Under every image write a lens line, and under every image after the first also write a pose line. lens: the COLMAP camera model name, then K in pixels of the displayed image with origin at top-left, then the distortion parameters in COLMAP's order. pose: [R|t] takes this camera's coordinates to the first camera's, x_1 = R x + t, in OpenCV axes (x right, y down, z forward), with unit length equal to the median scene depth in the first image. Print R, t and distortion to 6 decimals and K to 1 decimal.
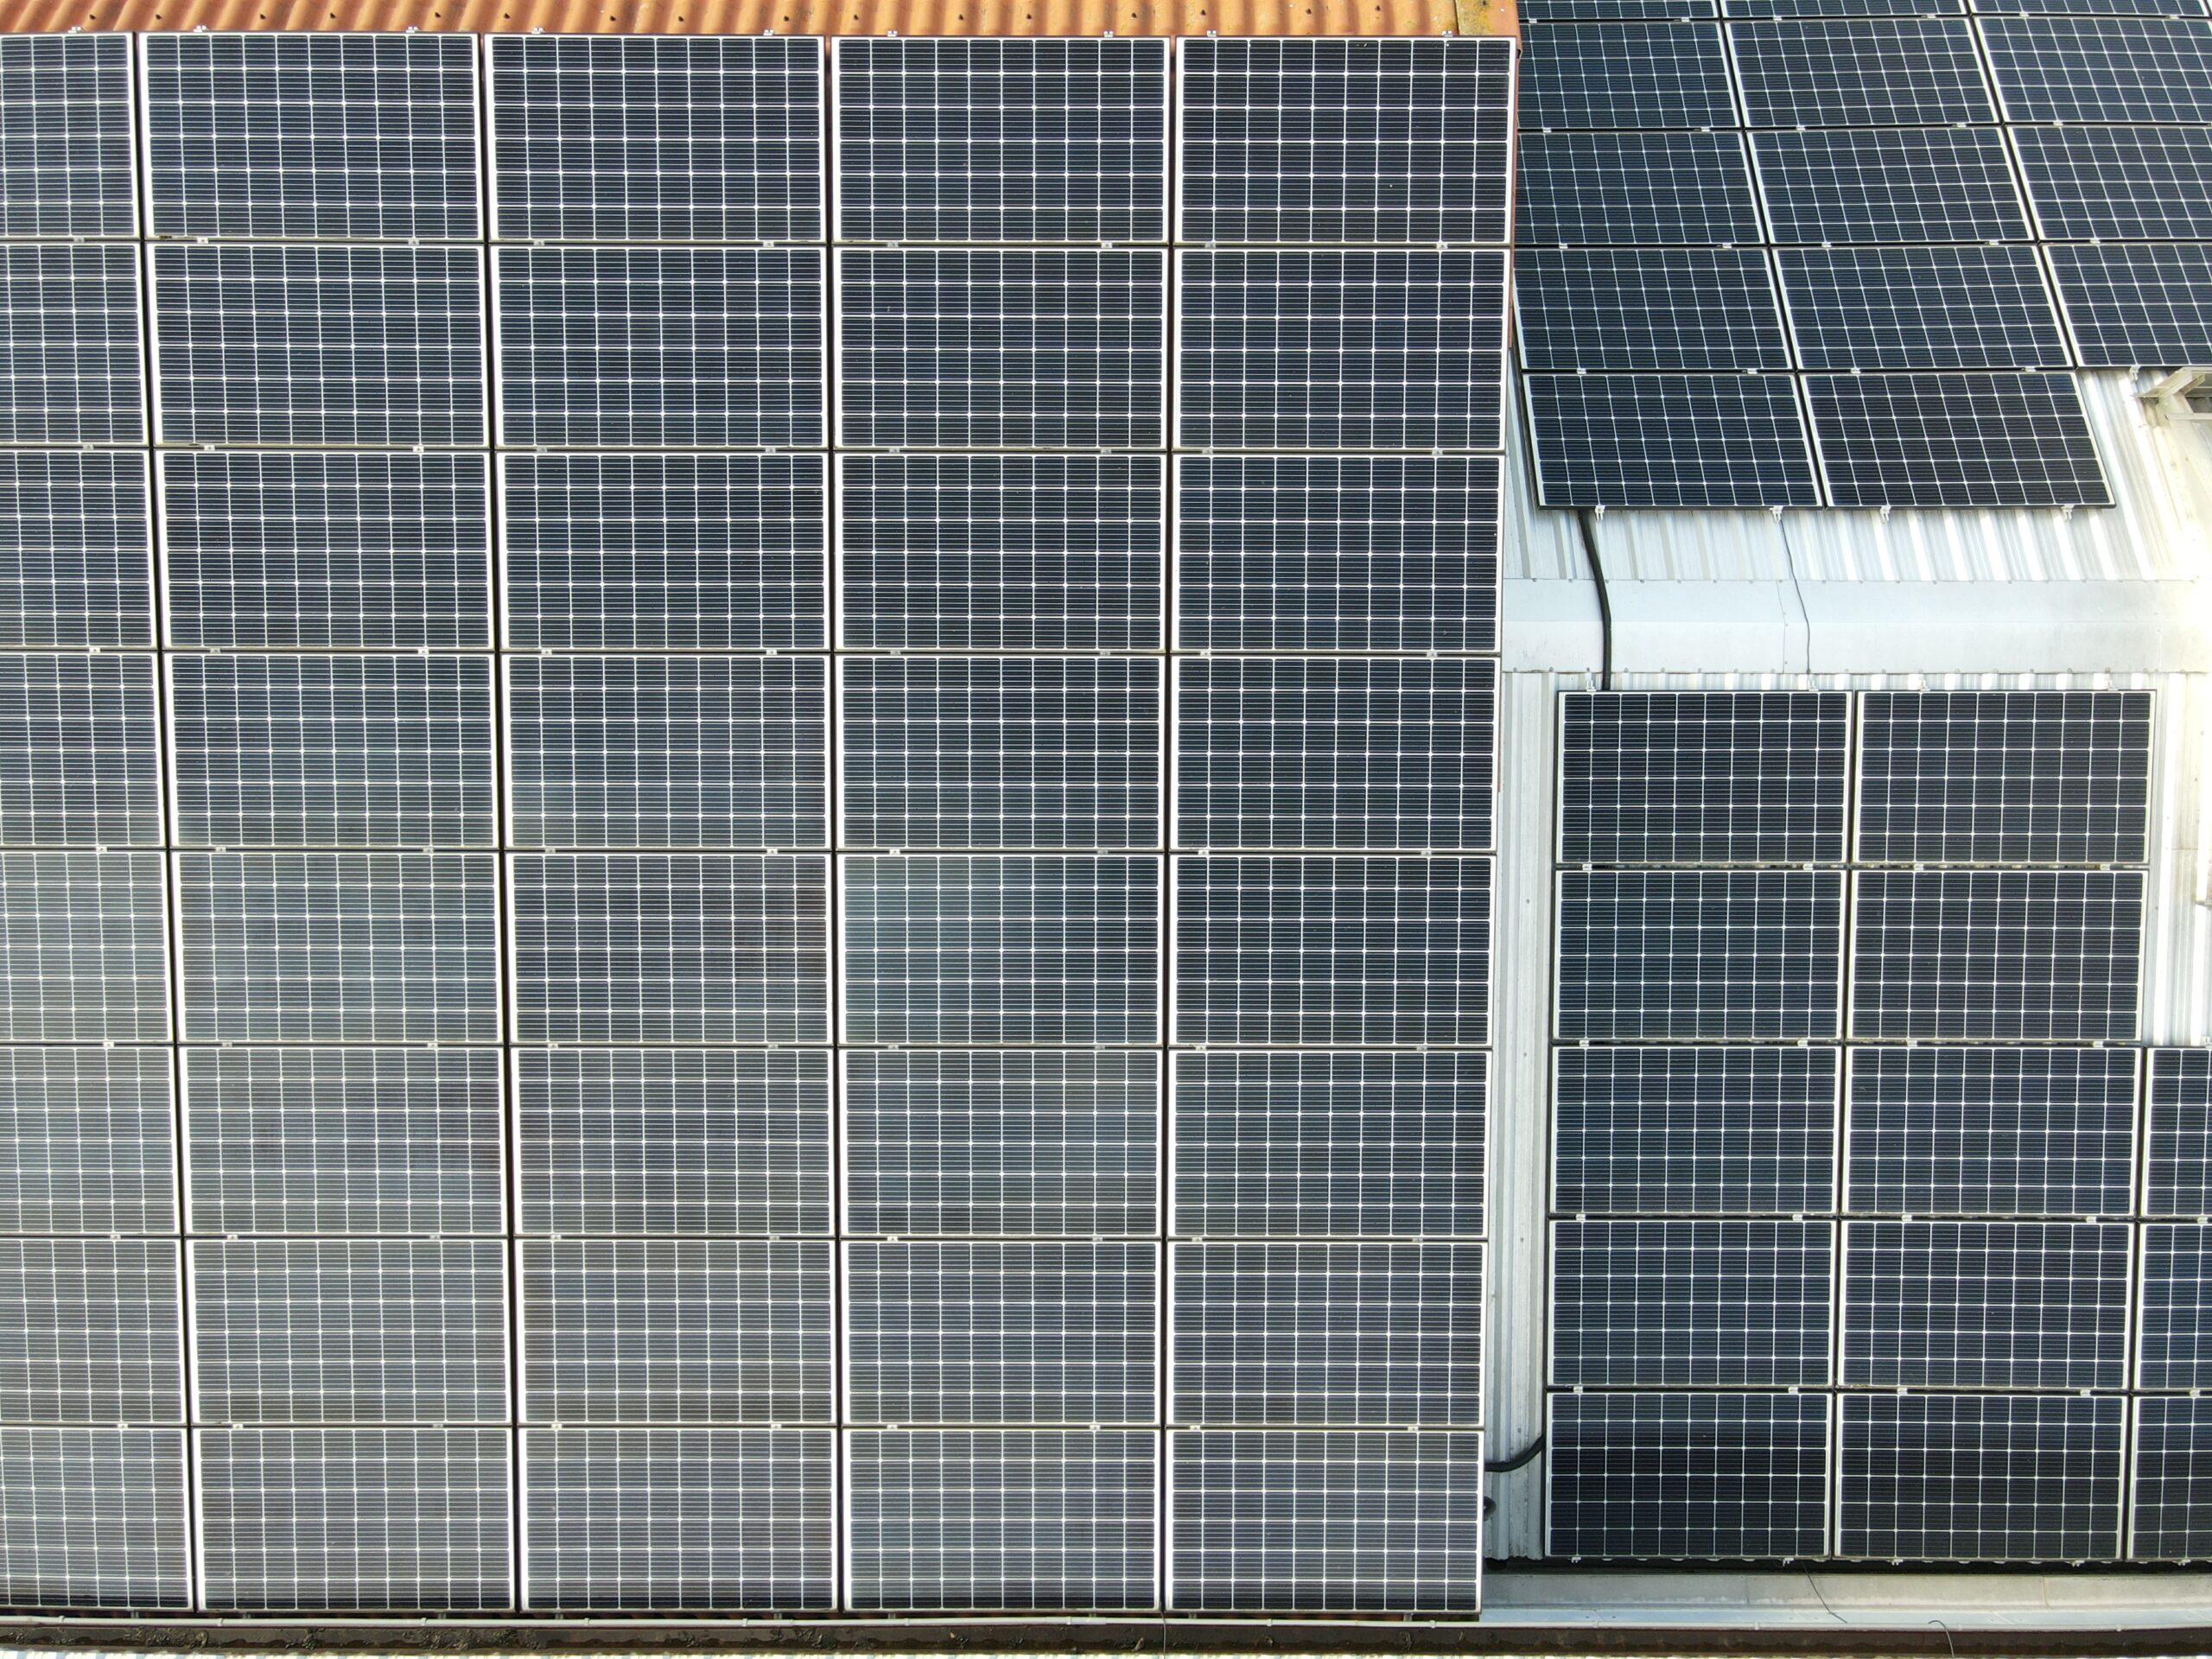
lens RADIAL K [[1557.9, 0, 1109.0], [0, 1557.9, 816.4], [0, 0, 1]] dist [0.010729, -0.013760]
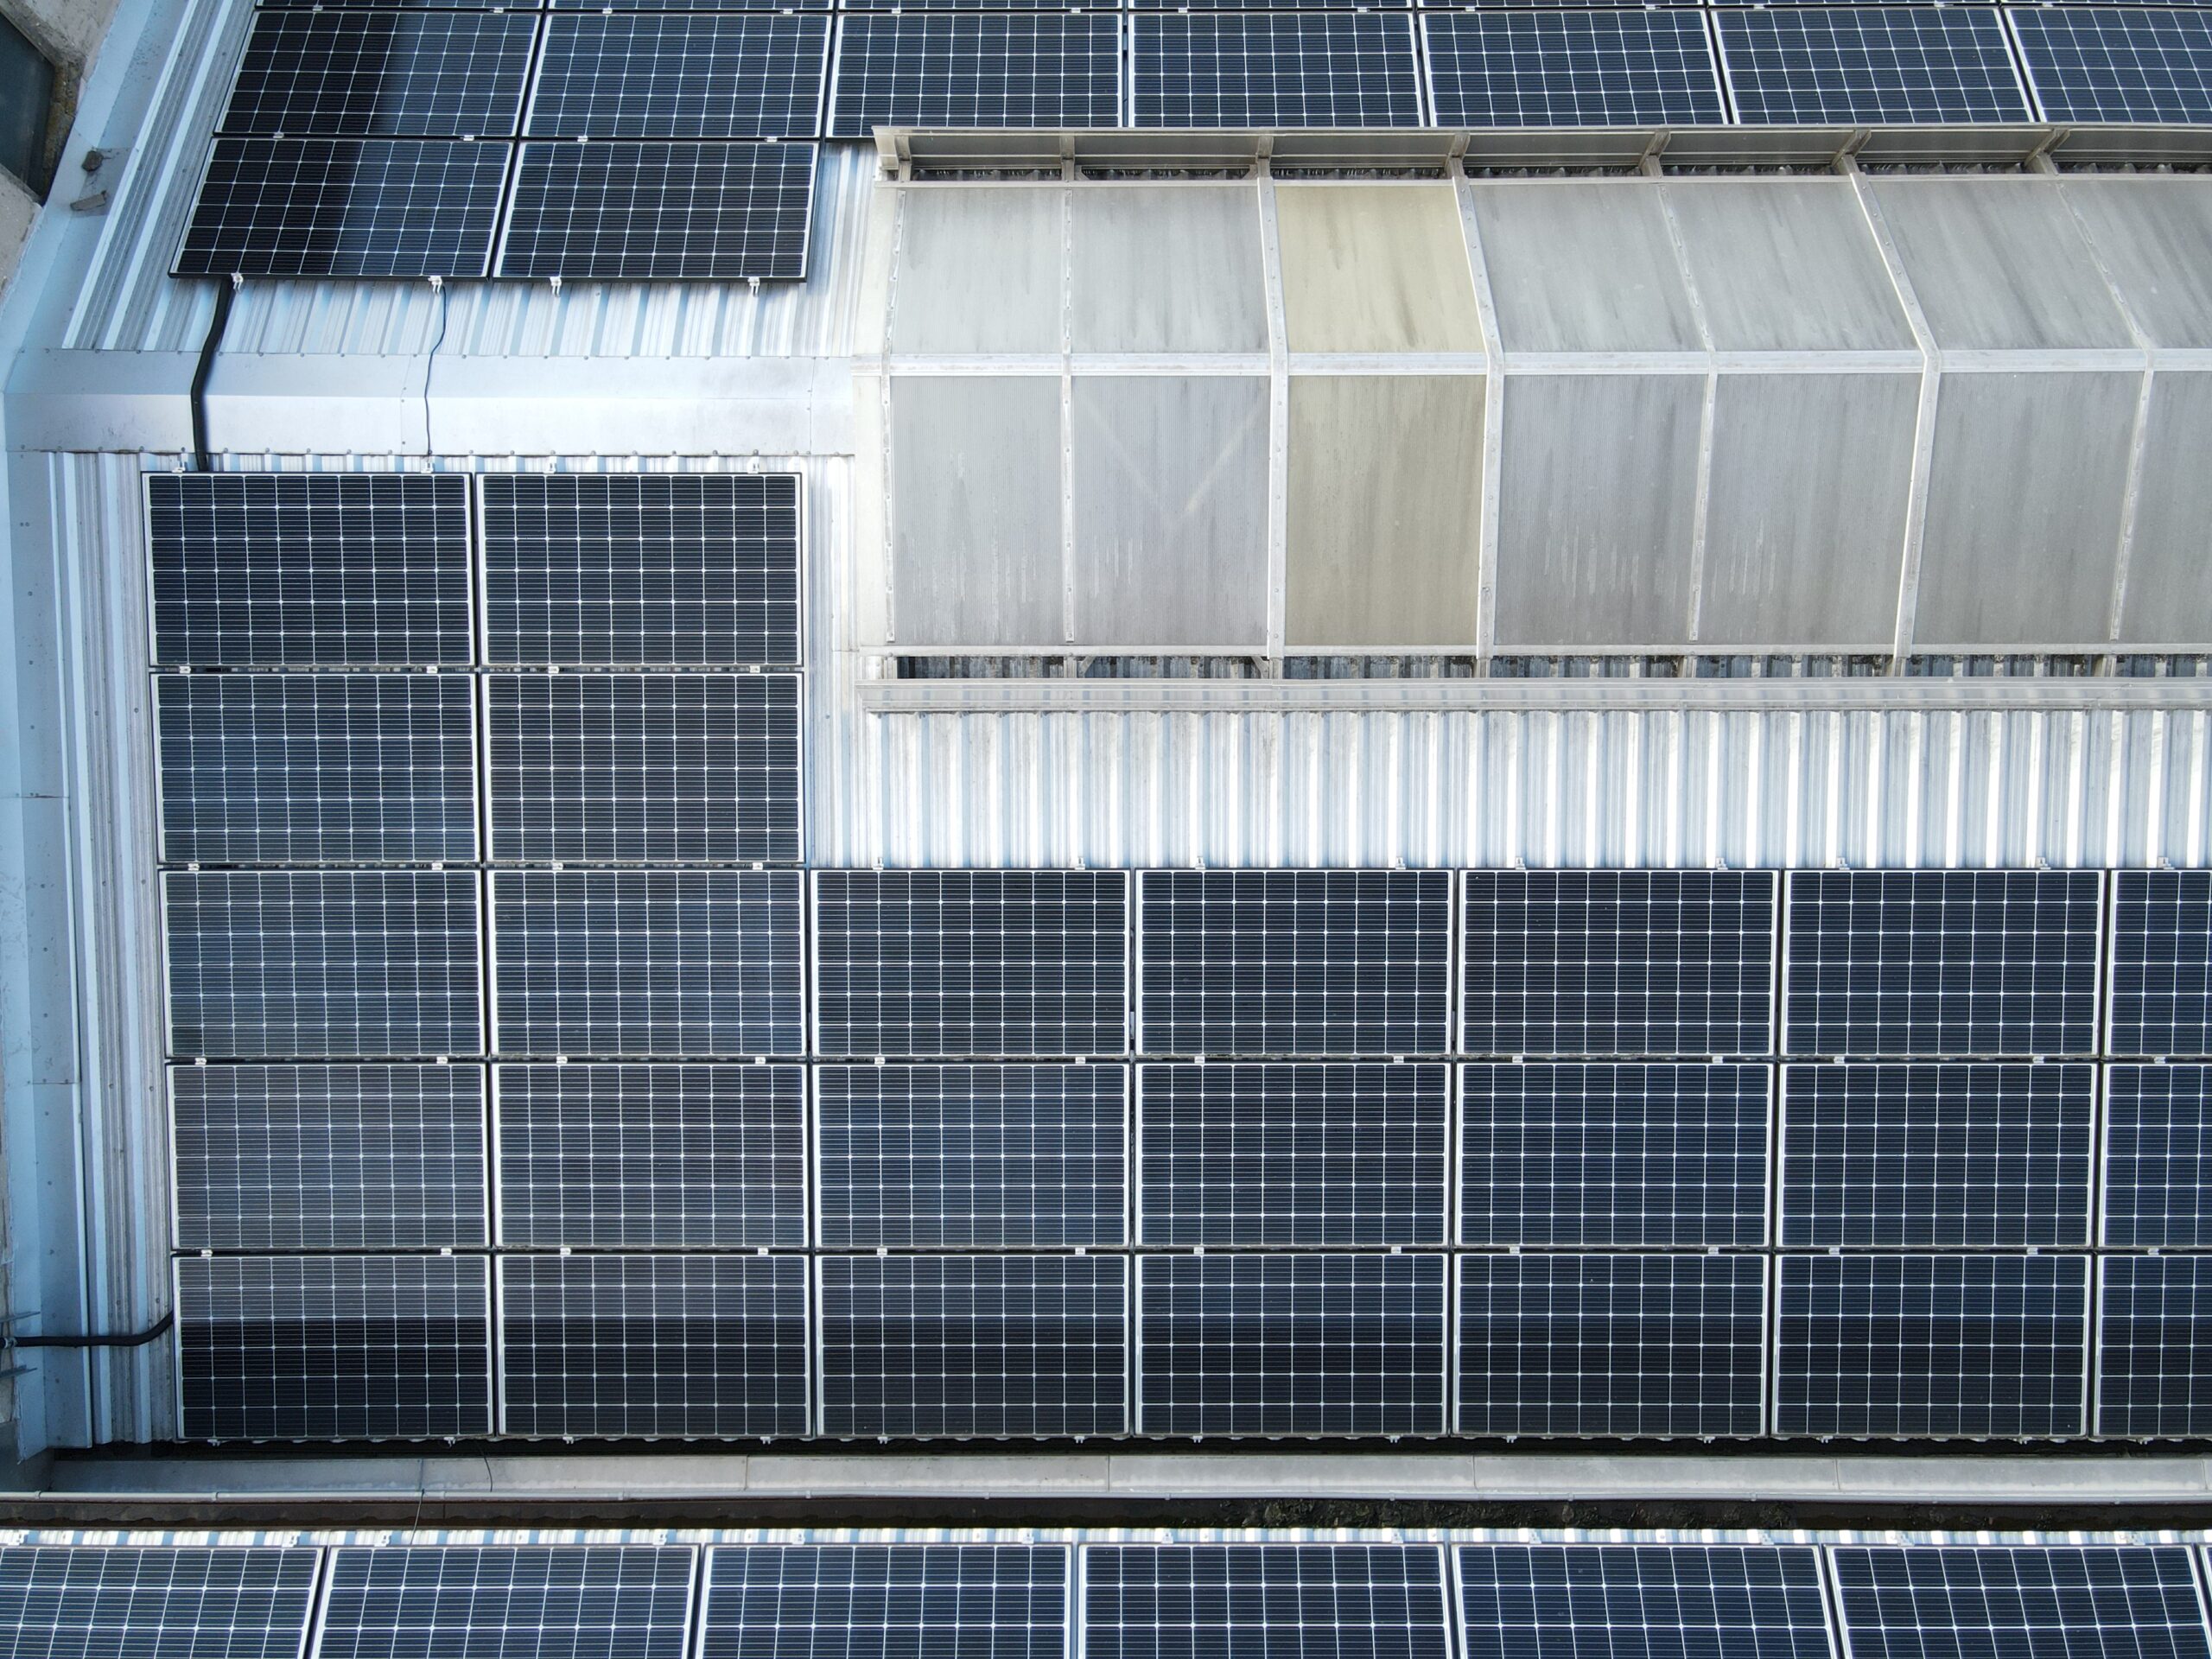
lens RADIAL K [[1557.9, 0, 1106.0], [0, 1557.9, 831.3], [0, 0, 1]] dist [0.010729, -0.013760]
pose [[0.999832, -0.000810, 0.018331, 0.821115], [0.000776, 0.999998, 0.001831, 0.124400], [-0.018333, -0.001817, 0.999830, 0.088792]]
